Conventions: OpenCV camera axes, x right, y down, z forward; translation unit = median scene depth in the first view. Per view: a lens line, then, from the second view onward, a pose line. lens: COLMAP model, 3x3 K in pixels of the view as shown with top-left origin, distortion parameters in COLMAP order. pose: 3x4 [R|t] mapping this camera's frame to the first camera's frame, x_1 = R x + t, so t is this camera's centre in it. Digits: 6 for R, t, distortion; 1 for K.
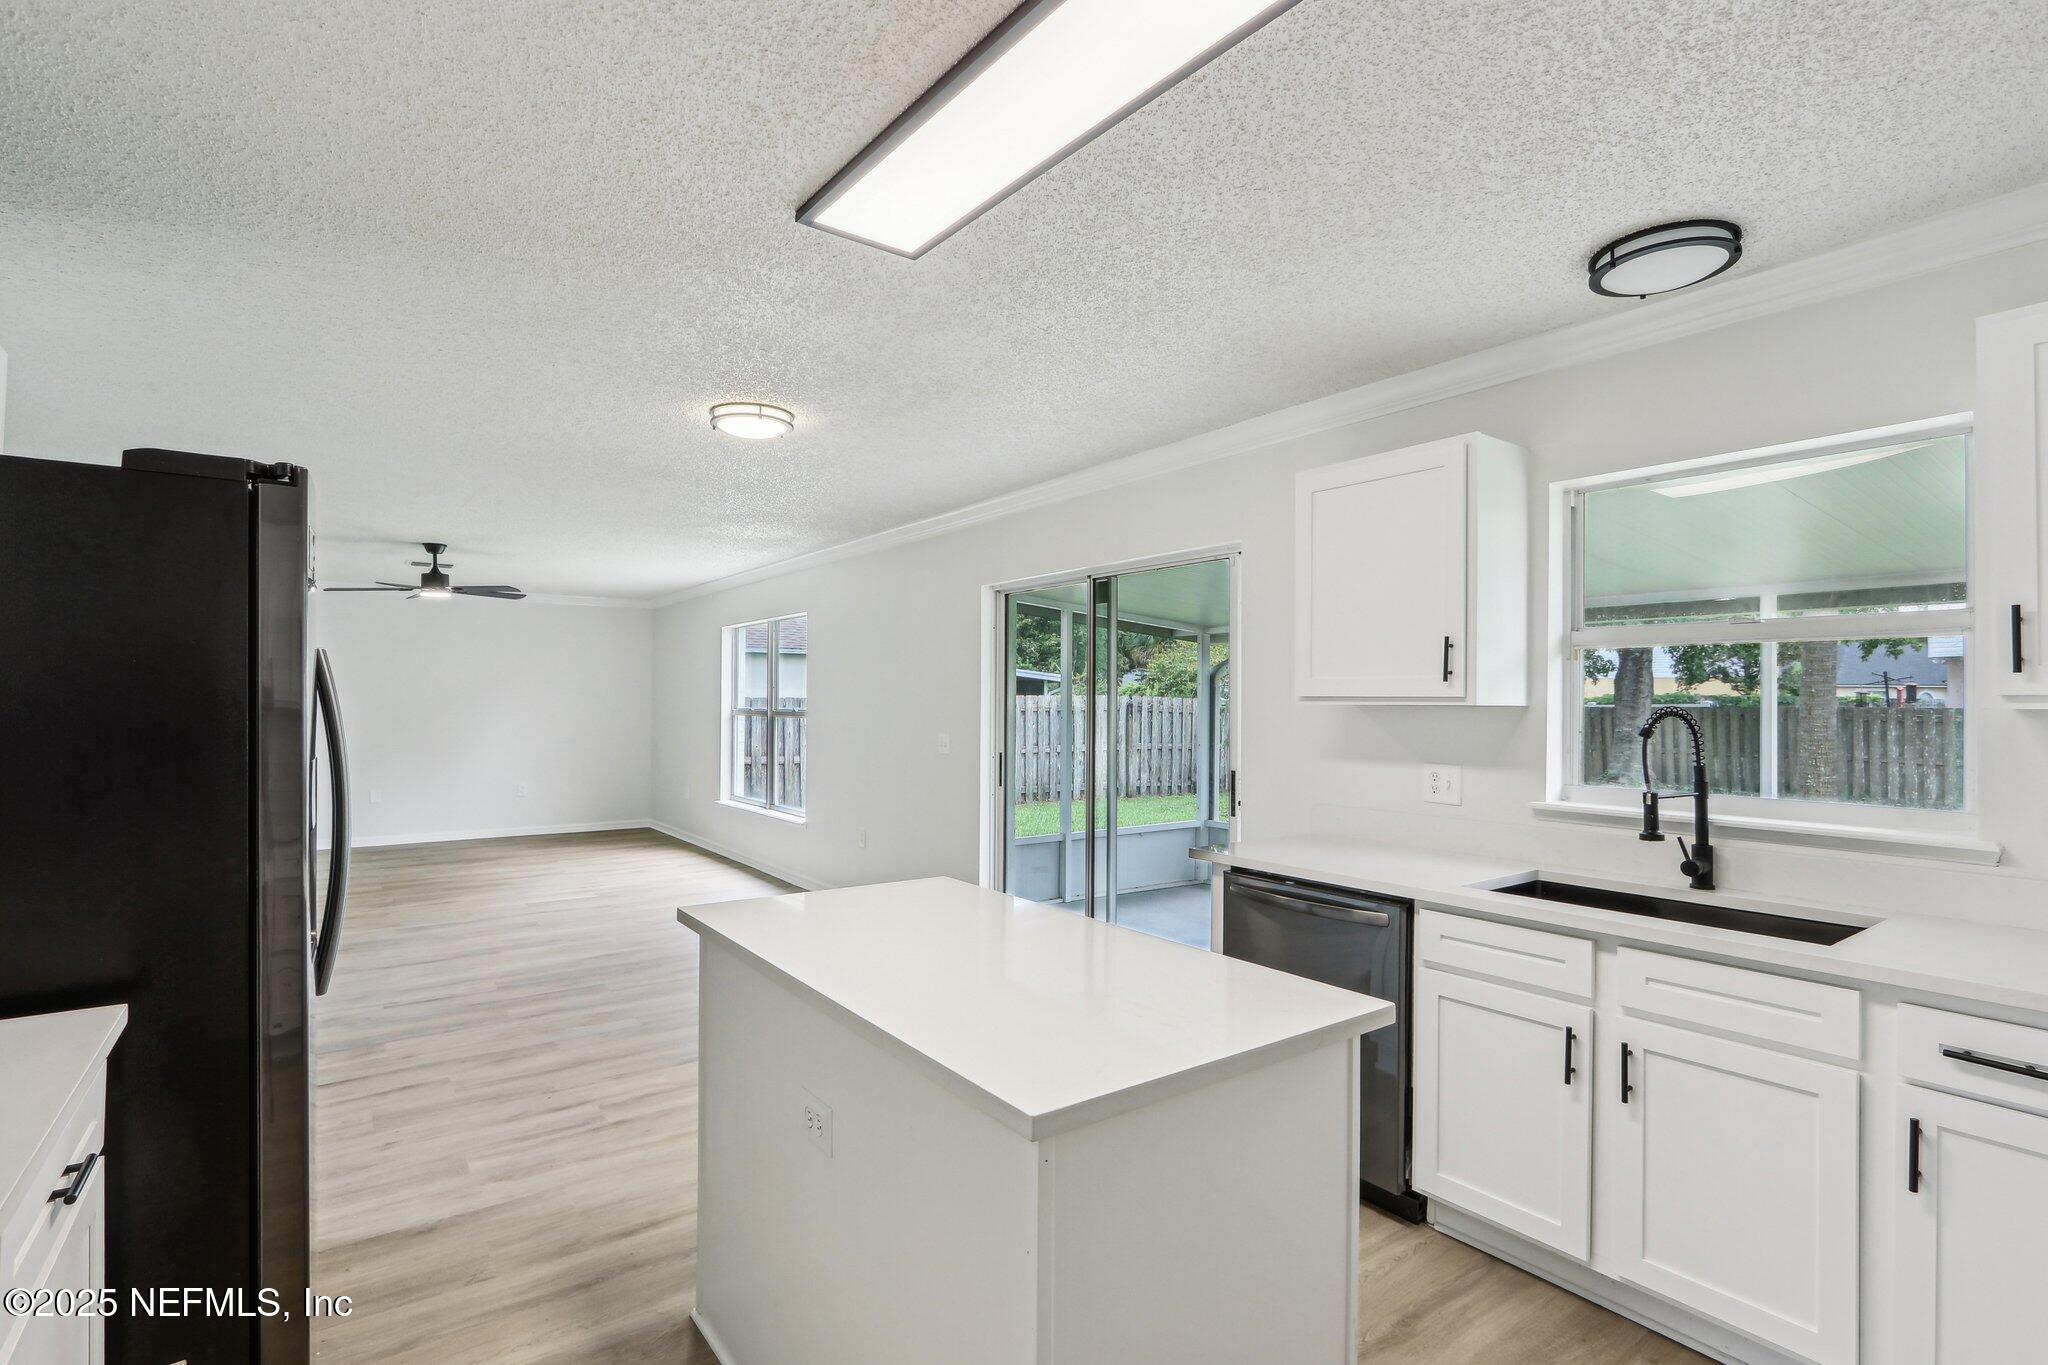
lens RADIAL K [[994.0, 0, 988.4], [0, 994.0, 696.5], [0, 0, 1]] dist [-0.011505, 0.000639]
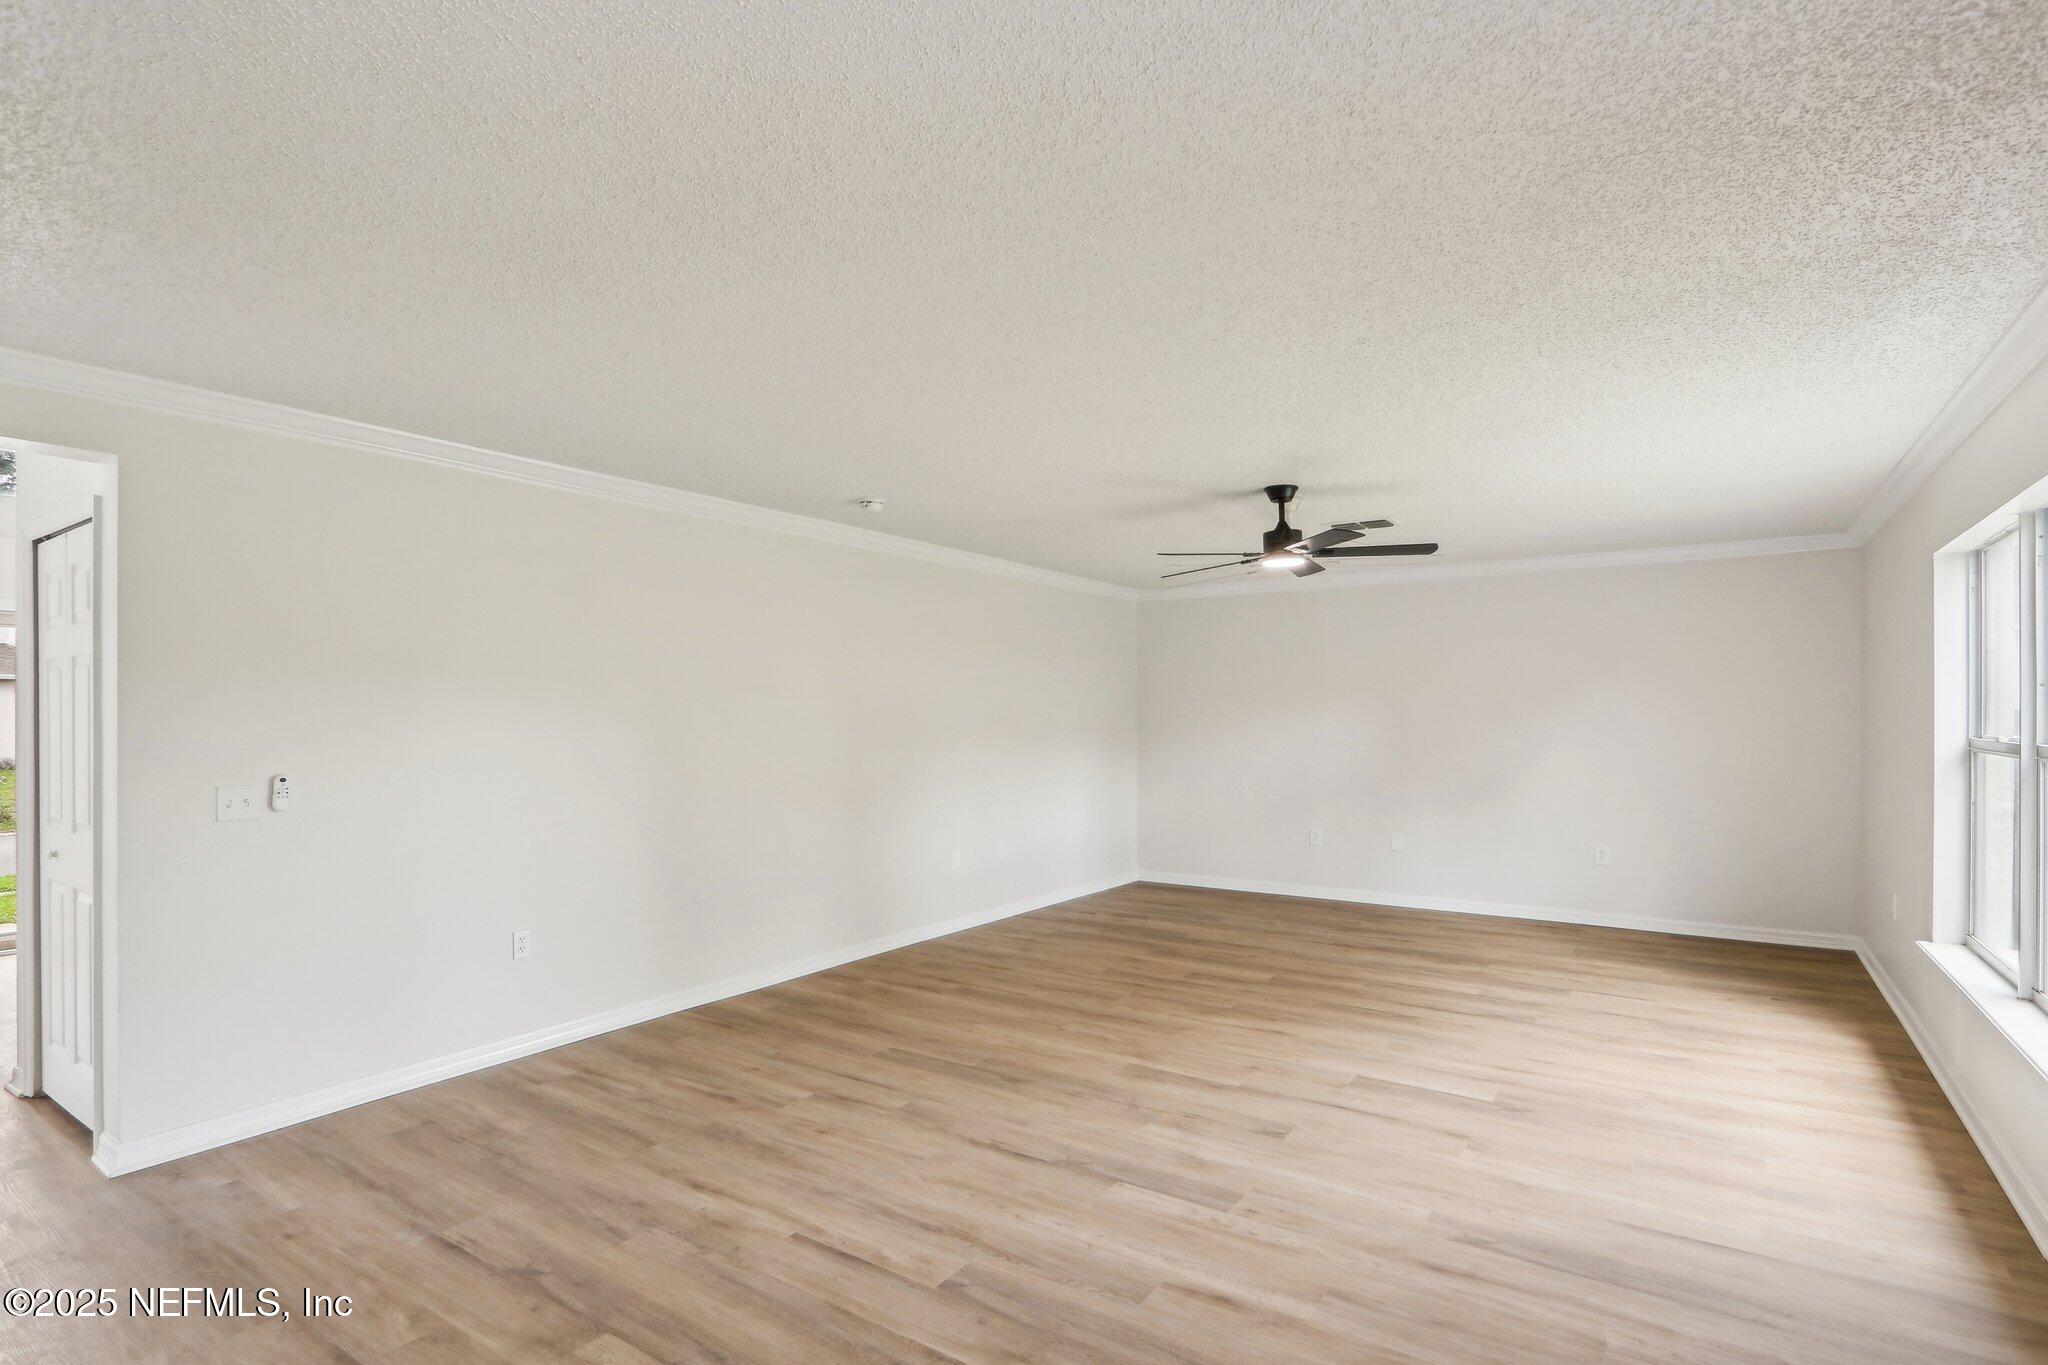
lens RADIAL K [[994.0, 0, 1012.5], [0, 994.0, 699.2], [0, 0, 1]] dist [-0.011505, 0.000639]
pose [[0.350224, -0.020359, -0.936445, 0.002558], [0.008615, 0.999791, -0.018514, 0.000327], [0.936627, -0.001583, 0.350326, 0.453344]]
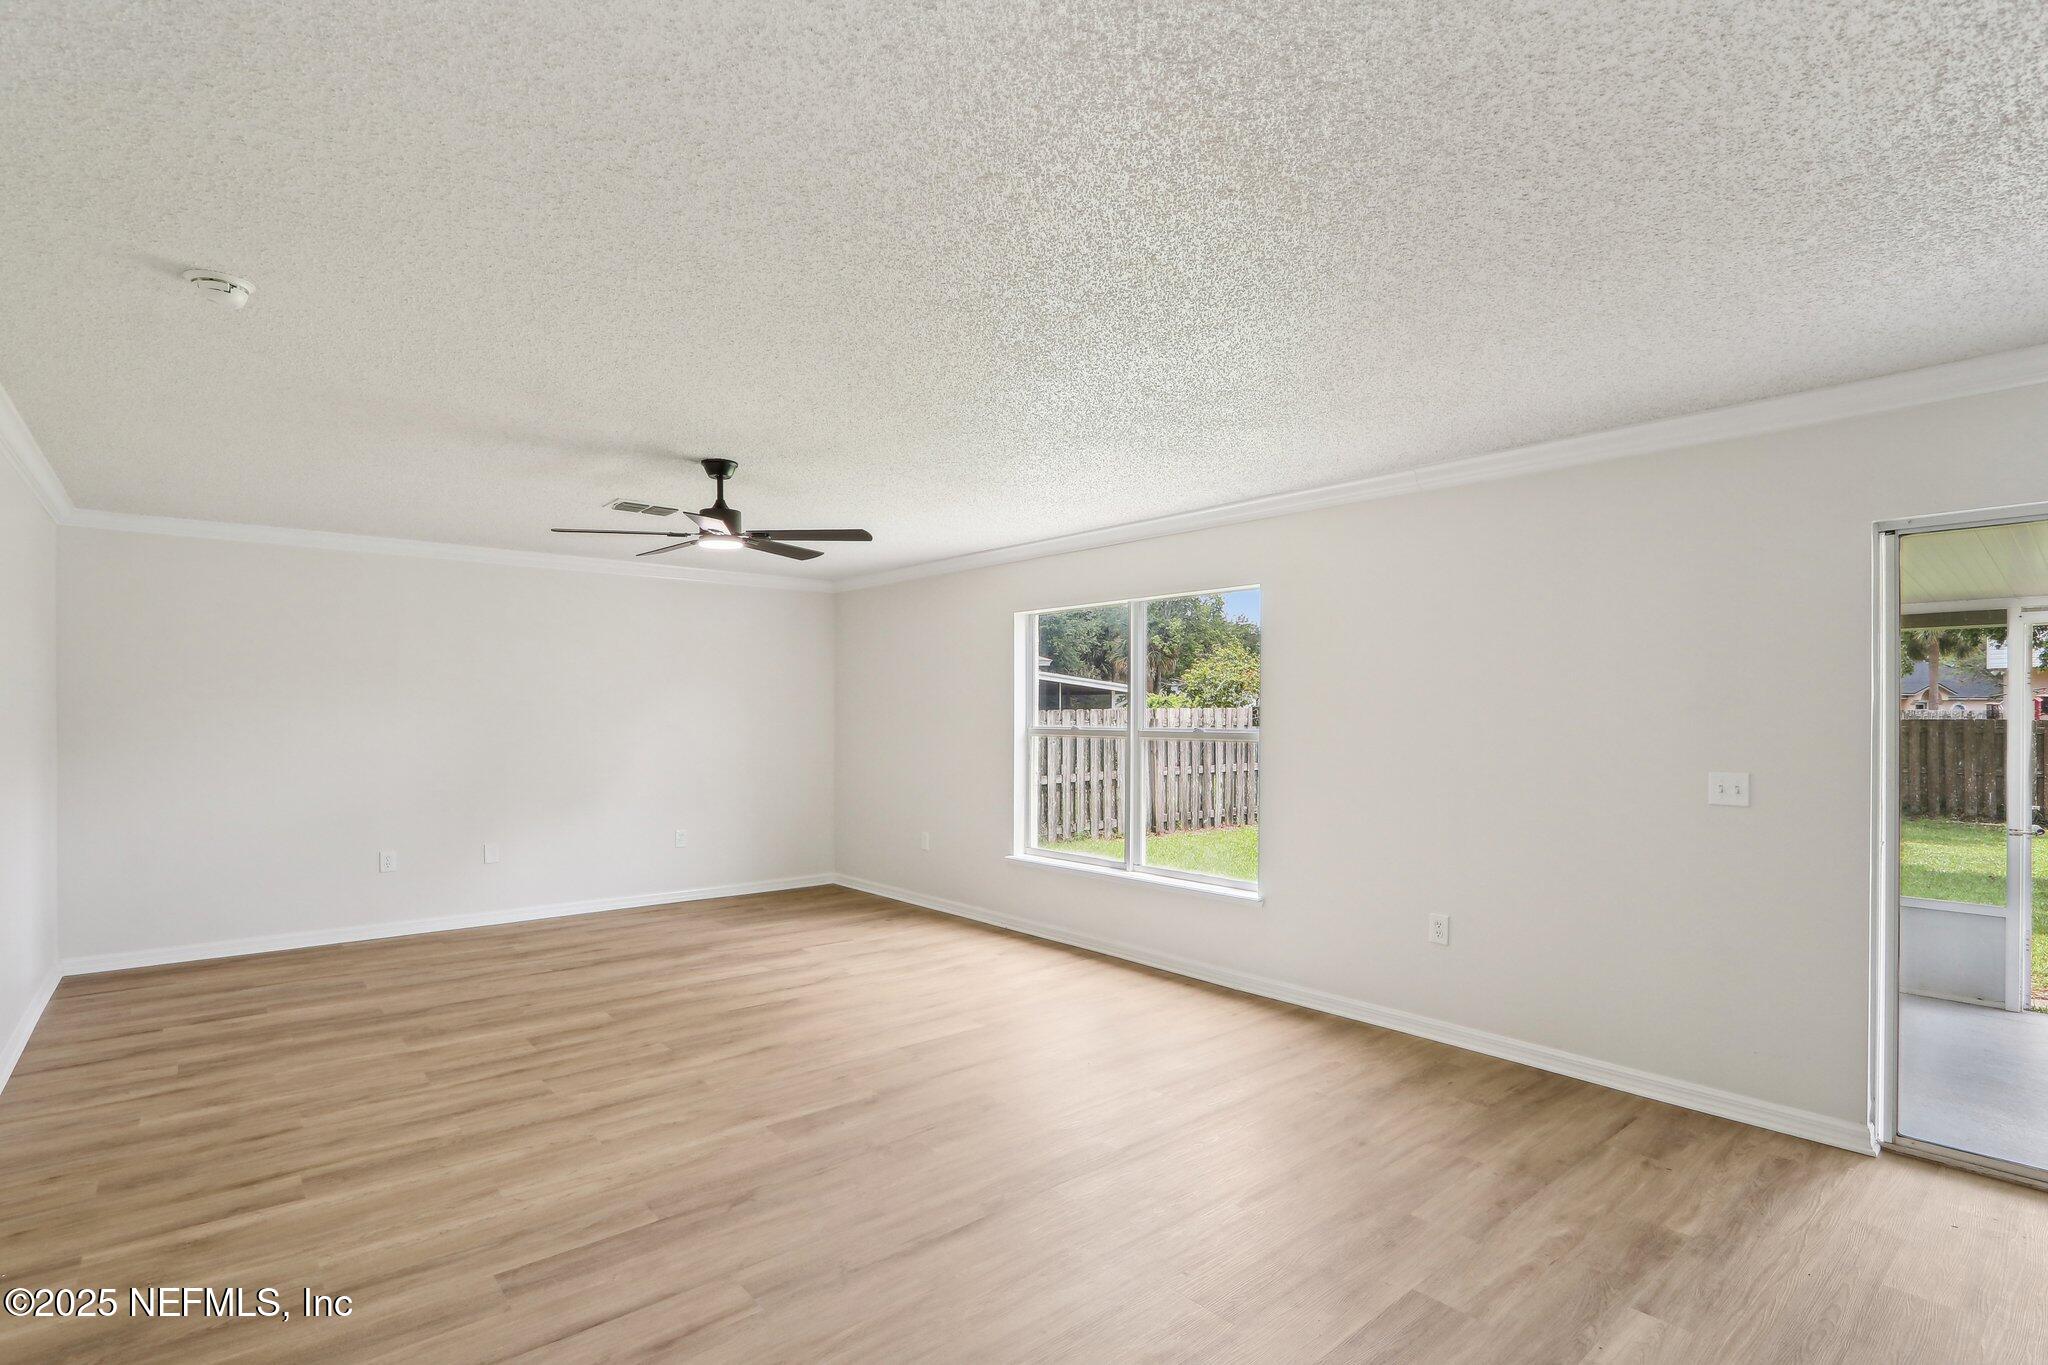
lens RADIAL K [[994.0, 0, 988.2], [0, 994.0, 694.6], [0, 0, 1]] dist [-0.011505, 0.000639]
pose [[0.997193, 0.000932, 0.074866, -0.334316], [0.000173, 0.999891, -0.014759, 0.000091], [-0.074872, 0.014731, 0.997084, 0.285749]]
